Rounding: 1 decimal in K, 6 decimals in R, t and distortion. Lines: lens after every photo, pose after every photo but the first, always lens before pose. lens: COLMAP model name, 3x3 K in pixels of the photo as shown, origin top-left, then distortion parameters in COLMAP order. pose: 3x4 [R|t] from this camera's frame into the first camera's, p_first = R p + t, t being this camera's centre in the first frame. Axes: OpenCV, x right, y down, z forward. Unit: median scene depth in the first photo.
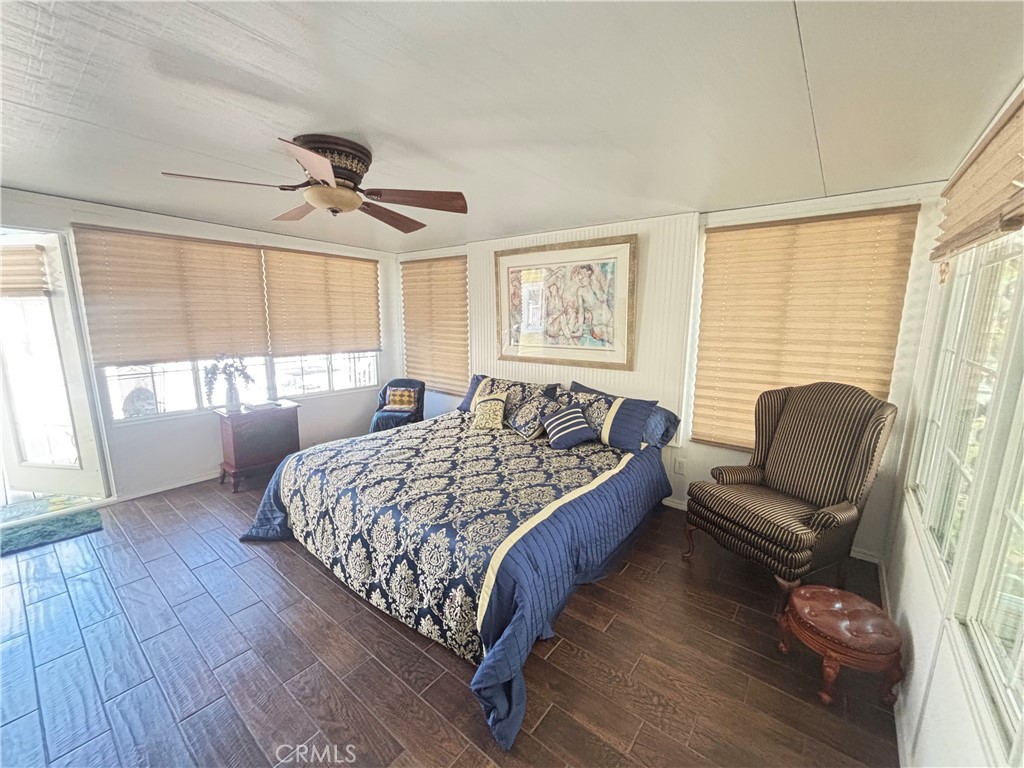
lens RADIAL K [[414.8, 0, 511.7], [0, 414.8, 385.5], [0, 0, 1]] dist [-0.003071, 0.003566]
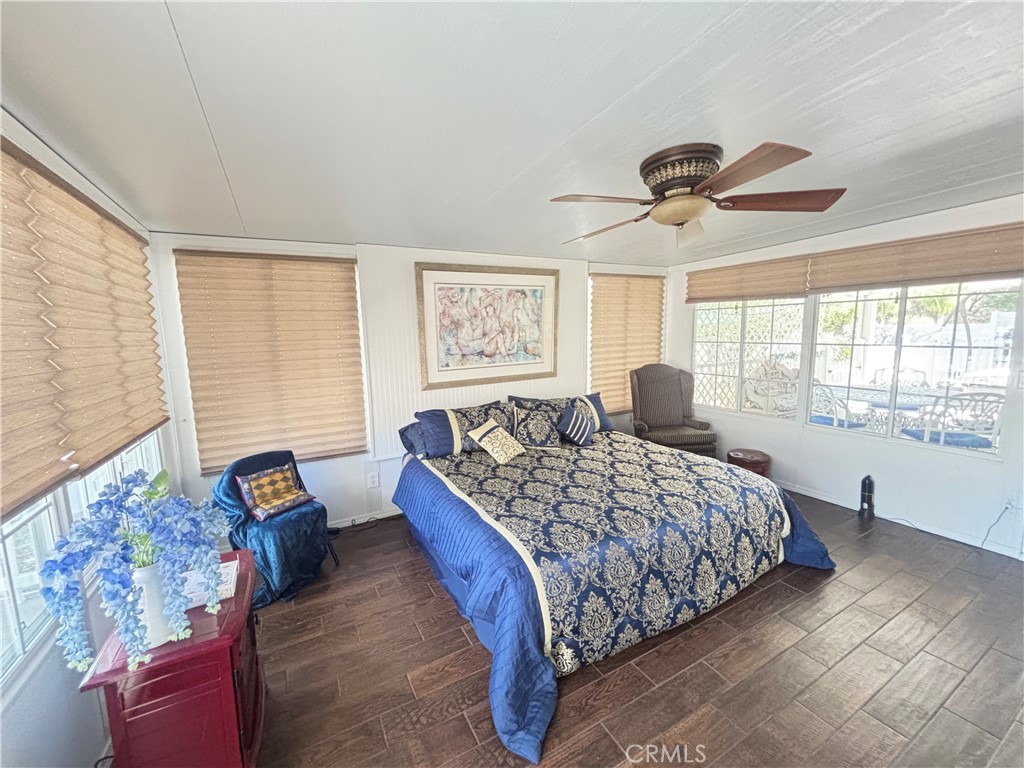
lens RADIAL K [[412.8, 0, 512.0], [0, 412.8, 384.0], [0, 0, 1]] dist [-0.000918, -0.000257]
pose [[0.382471, -0.133779, 0.914231, -0.879123], [0.189049, 0.979861, 0.064293, -0.115093], [-0.904420, 0.148244, 0.400059, 0.607657]]
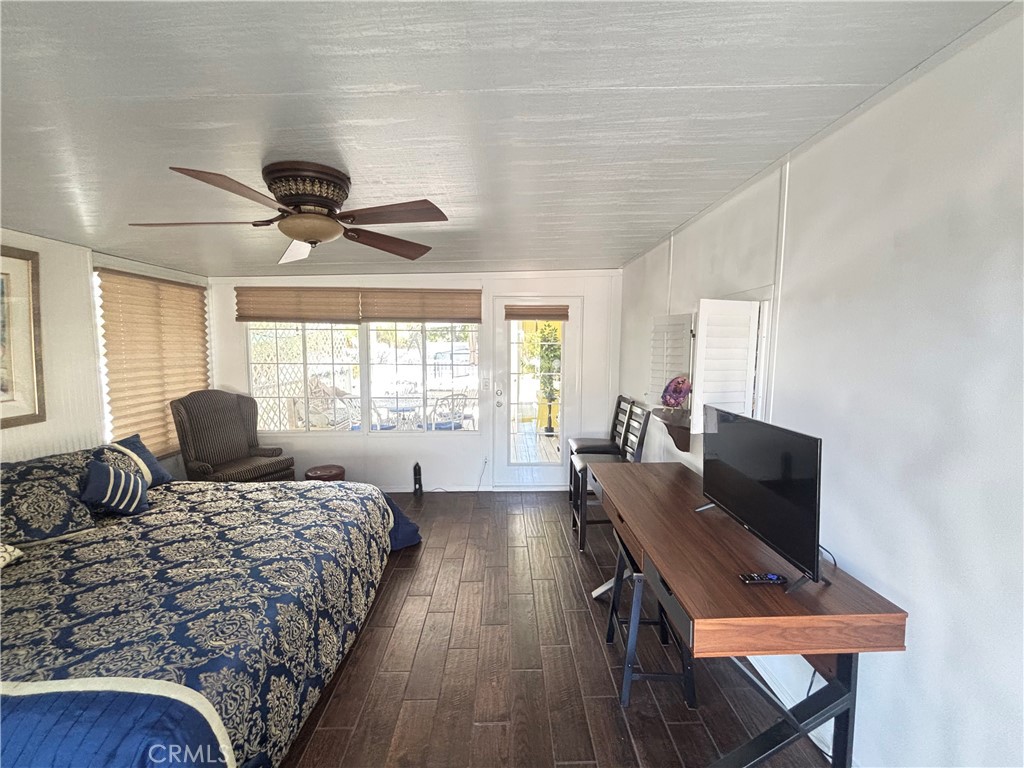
lens RADIAL K [[414.8, 0, 511.7], [0, 414.8, 385.5], [0, 0, 1]] dist [-0.003071, 0.003566]
pose [[-0.640613, -0.080673, 0.763614, -0.848781], [0.129673, 0.968817, 0.211137, -0.147874], [-0.756835, 0.234277, -0.610176, 0.772202]]
